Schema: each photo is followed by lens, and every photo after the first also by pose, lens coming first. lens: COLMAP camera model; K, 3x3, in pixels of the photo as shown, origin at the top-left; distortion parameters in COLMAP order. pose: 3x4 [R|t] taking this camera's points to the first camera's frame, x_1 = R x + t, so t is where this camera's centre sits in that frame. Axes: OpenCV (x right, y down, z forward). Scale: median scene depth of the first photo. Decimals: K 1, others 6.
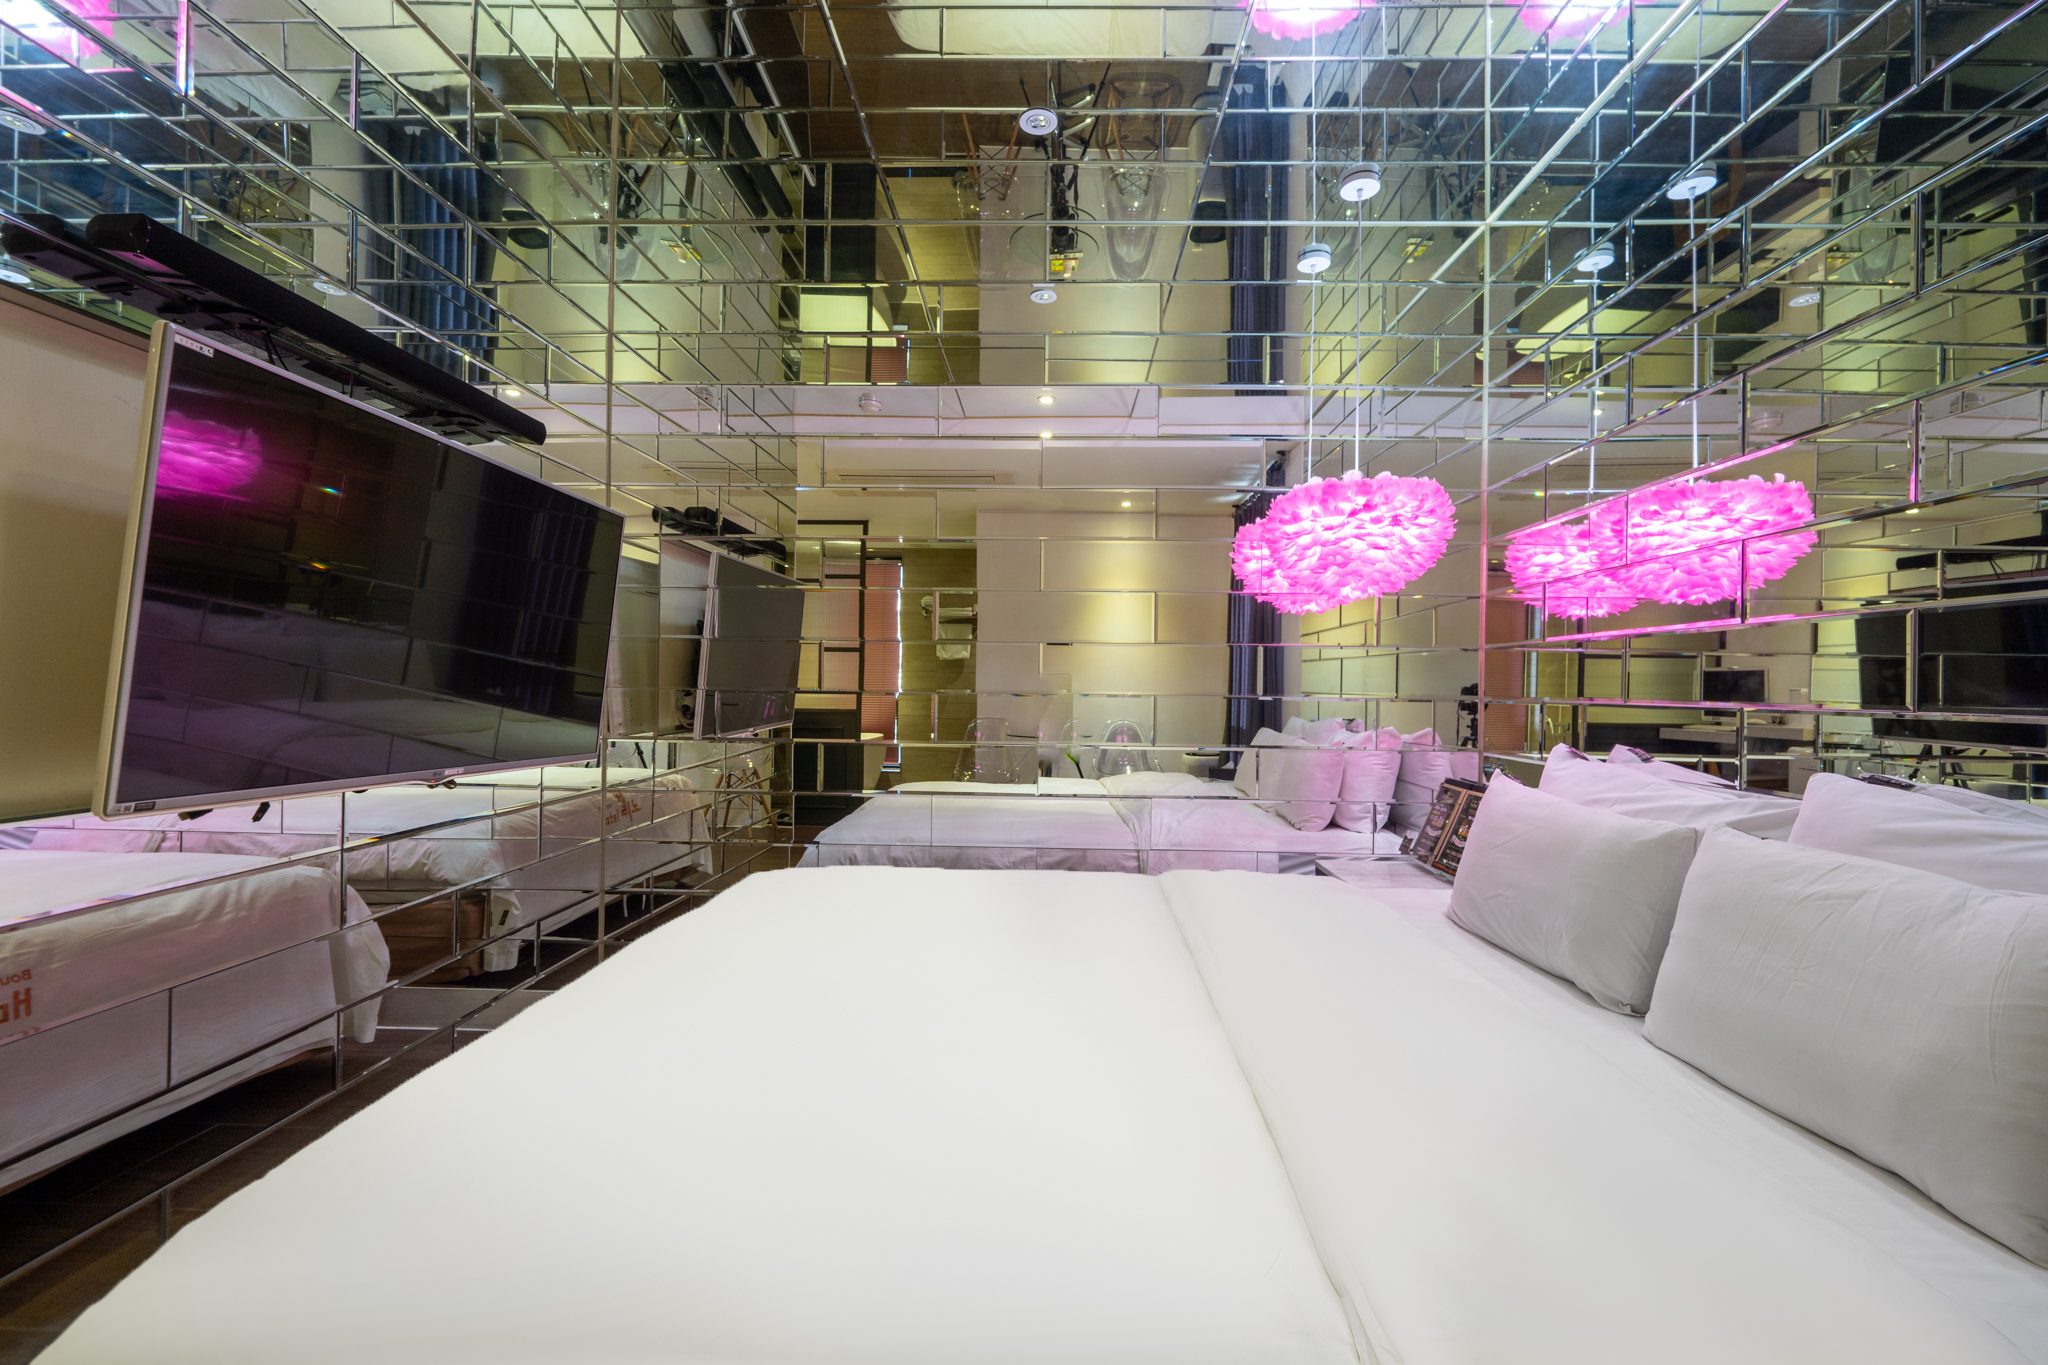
lens RADIAL K [[843.1, 0, 1035.1], [0, 843.1, 678.5], [0, 0, 1]] dist [0.000664, 0.000014]
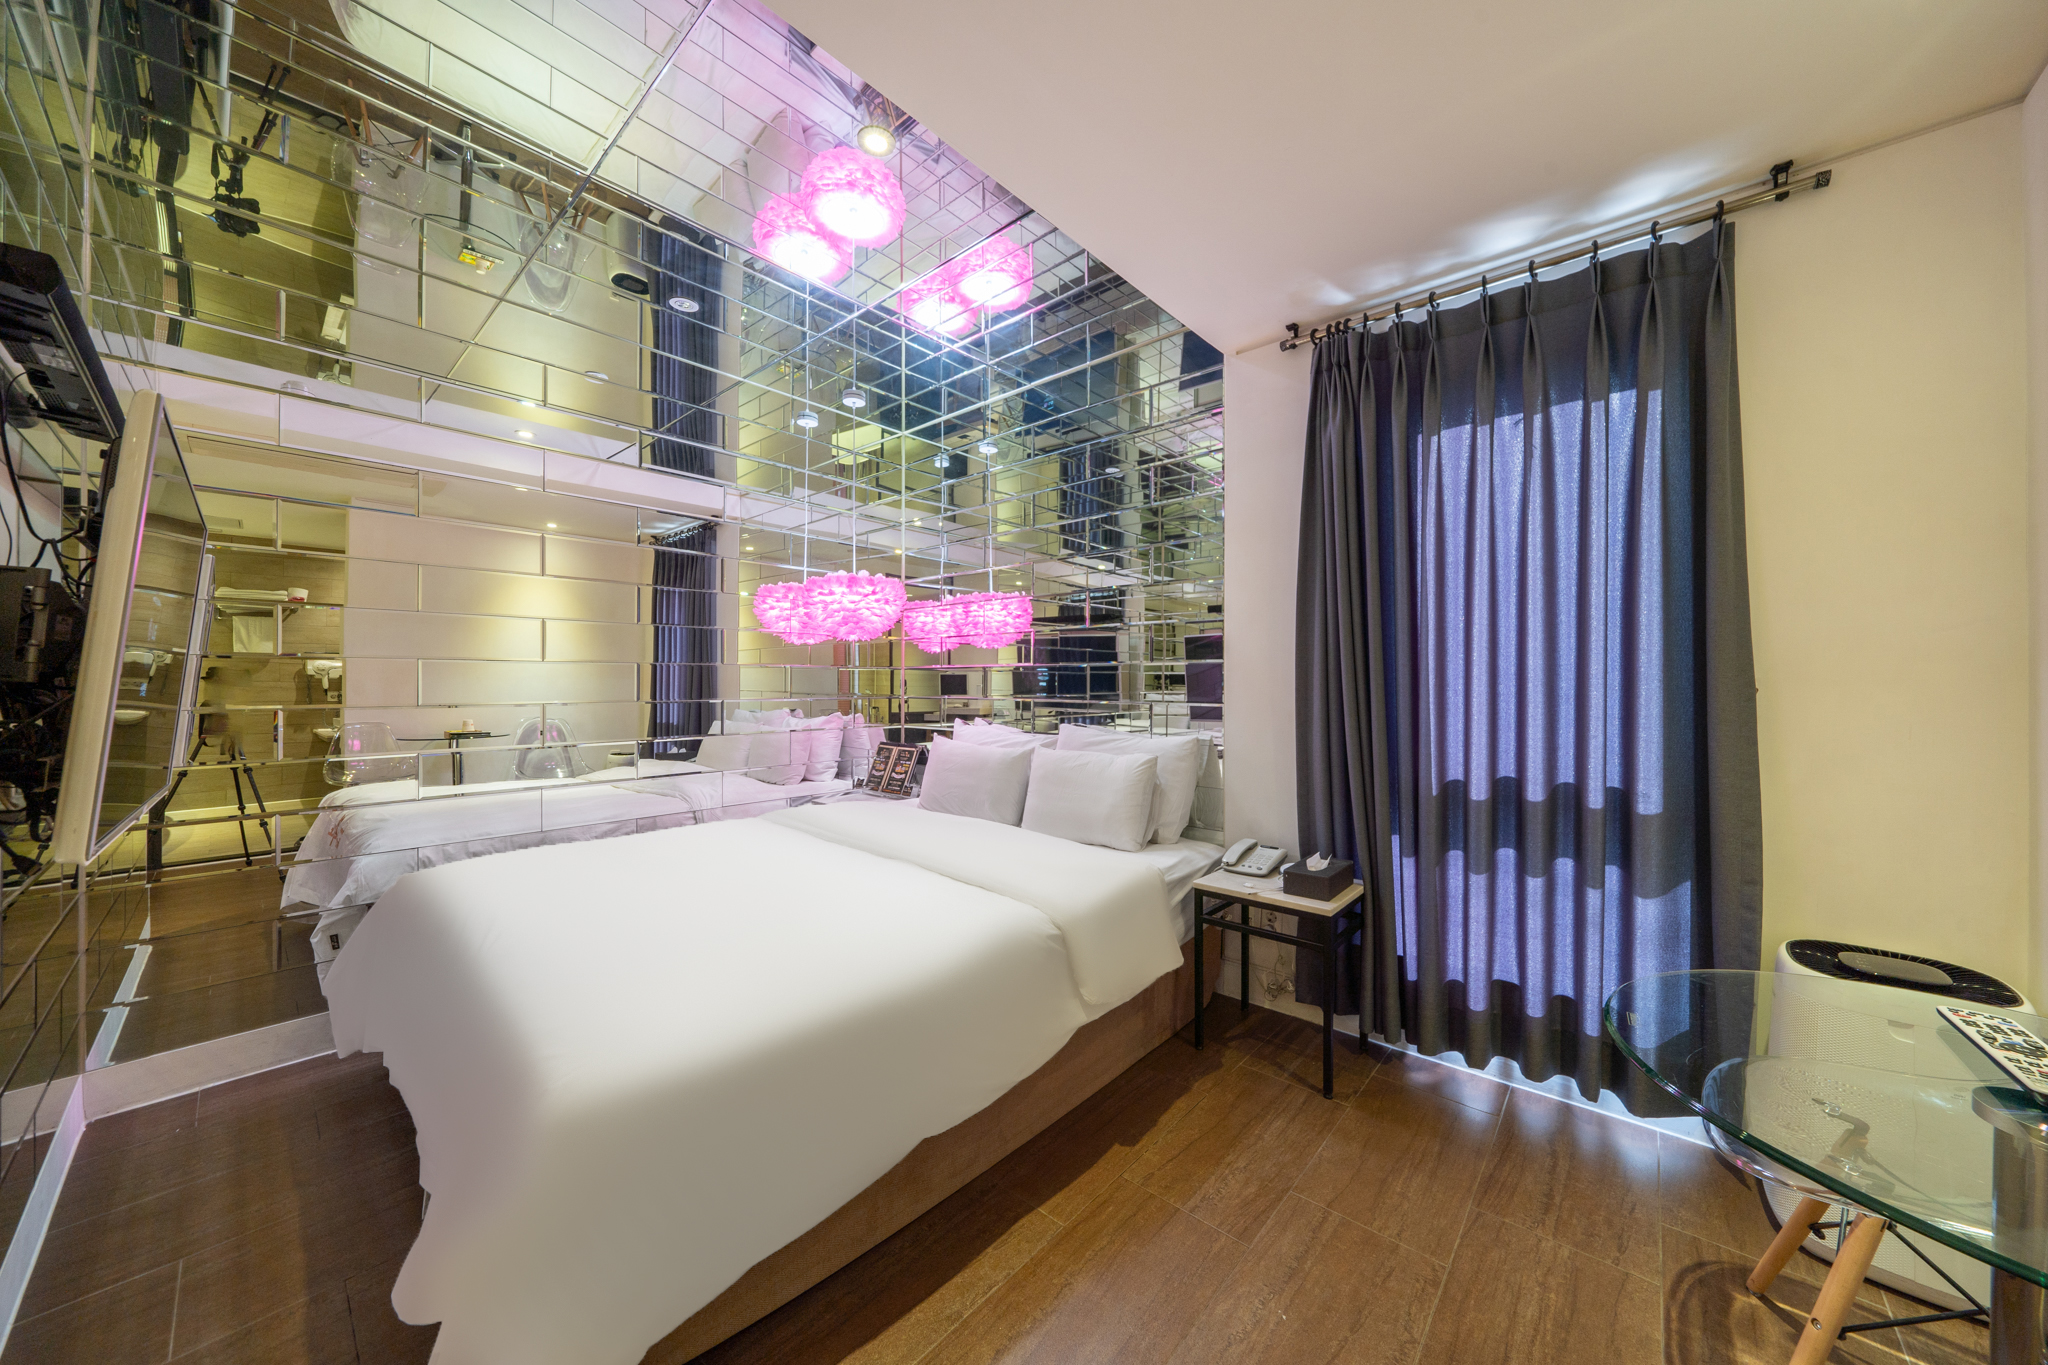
lens RADIAL K [[699.1, 0, 1031.2], [0, 699.1, 682.3], [0, 0, 1]] dist [0.001367, -0.000019]
pose [[0.650019, -0.012791, 0.759810, -0.417560], [0.003987, 0.999902, 0.013423, -0.024224], [-0.759908, -0.005696, 0.650006, -0.181829]]
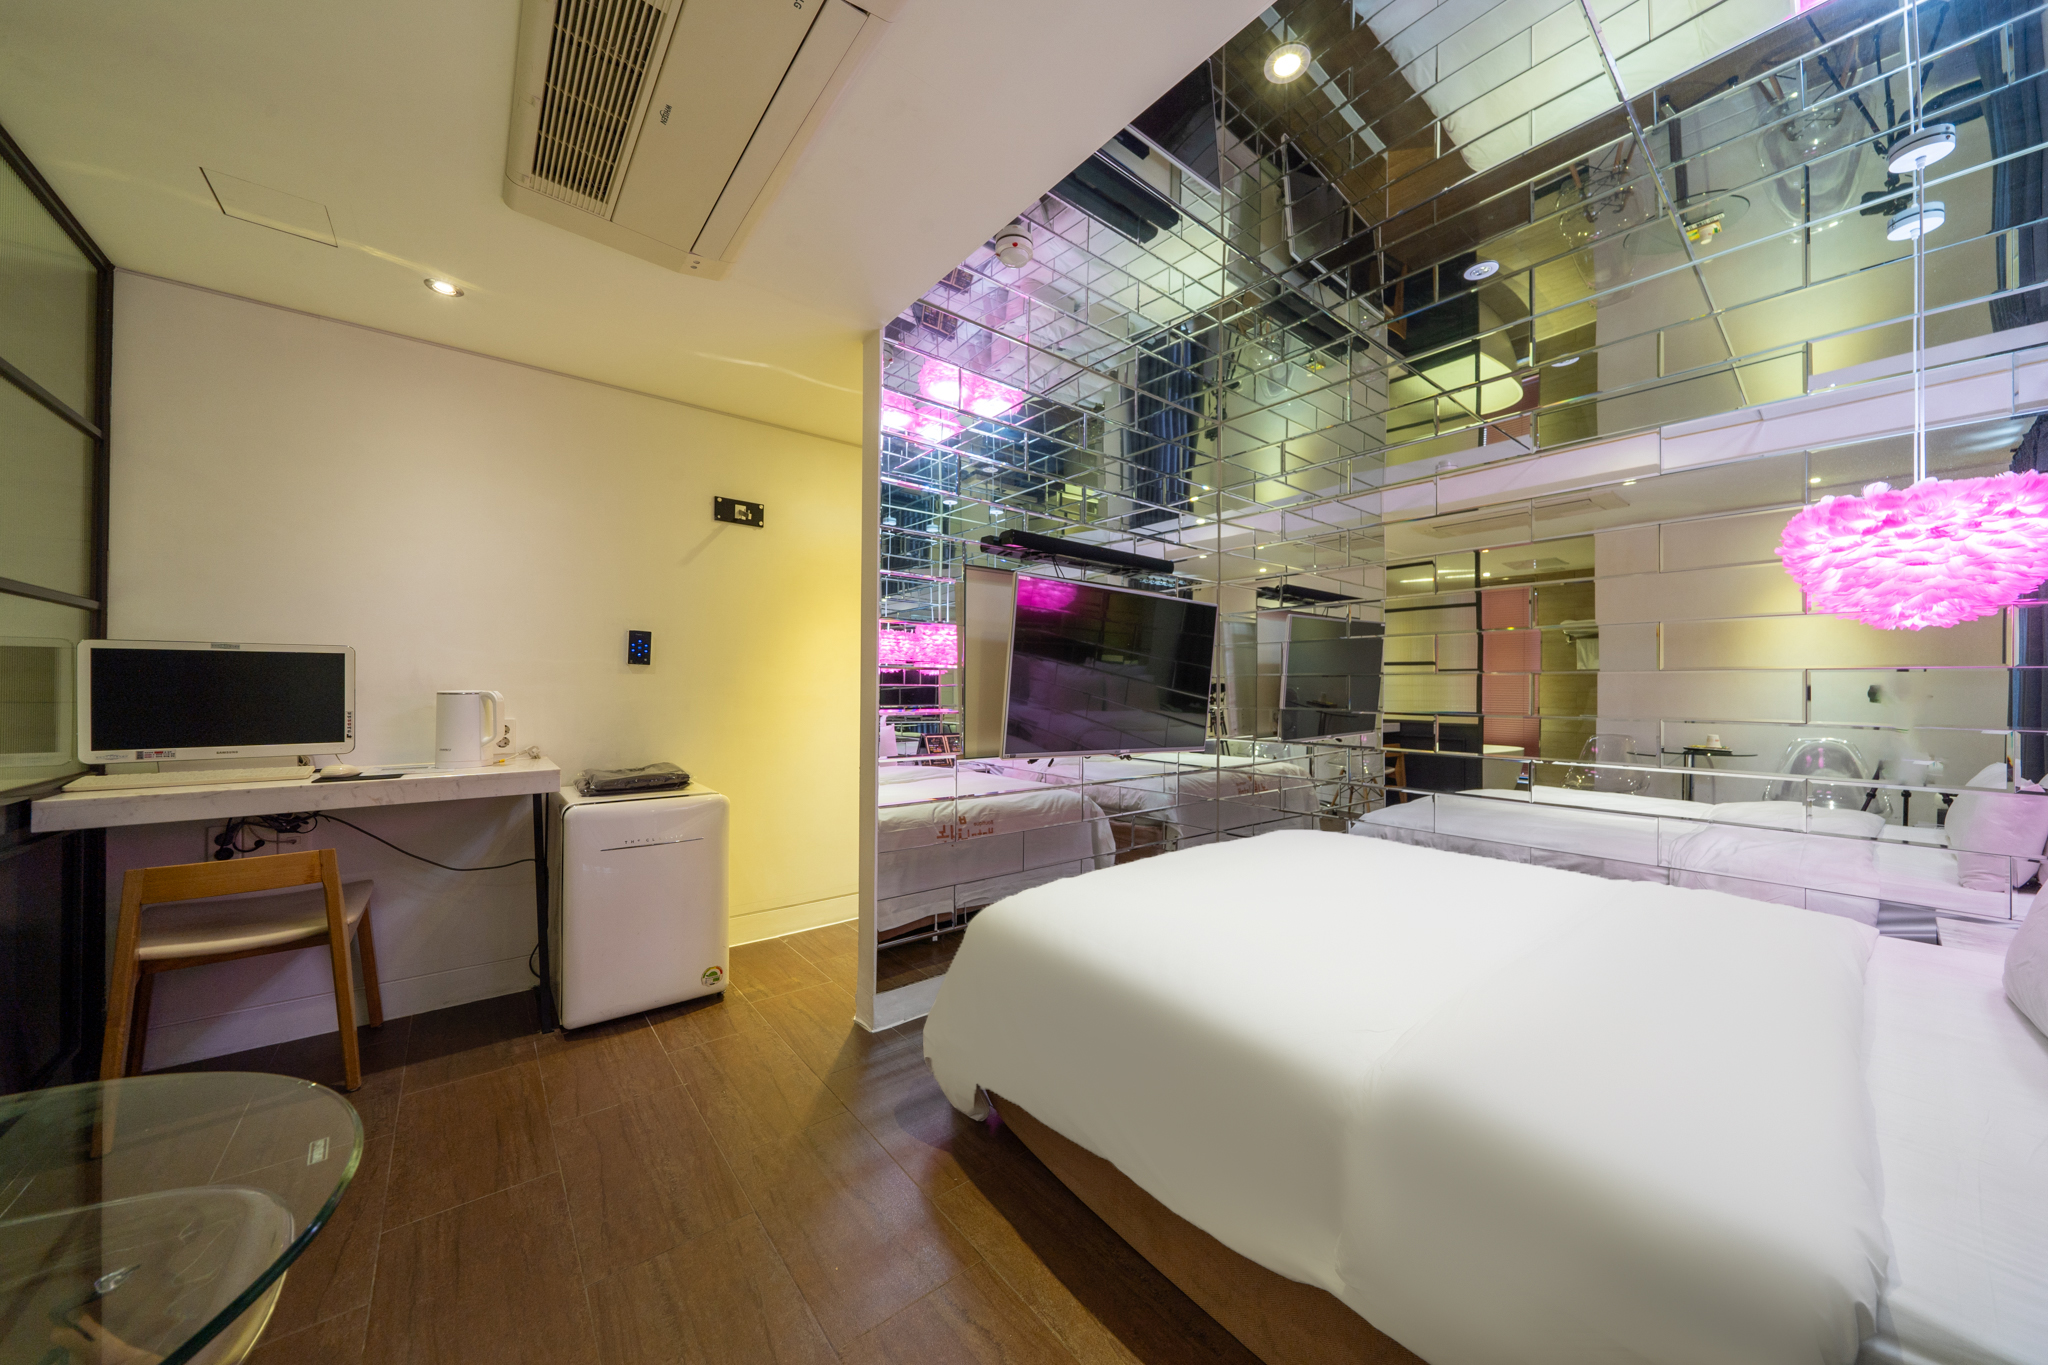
lens RADIAL K [[699.1, 0, 1033.3], [0, 699.1, 683.5], [0, 0, 1]] dist [0.001367, -0.000019]
pose [[0.654883, -0.014763, -0.755586, 0.283806], [0.007332, 0.999886, -0.013181, -0.019301], [0.755695, 0.003092, 0.654916, -0.165228]]
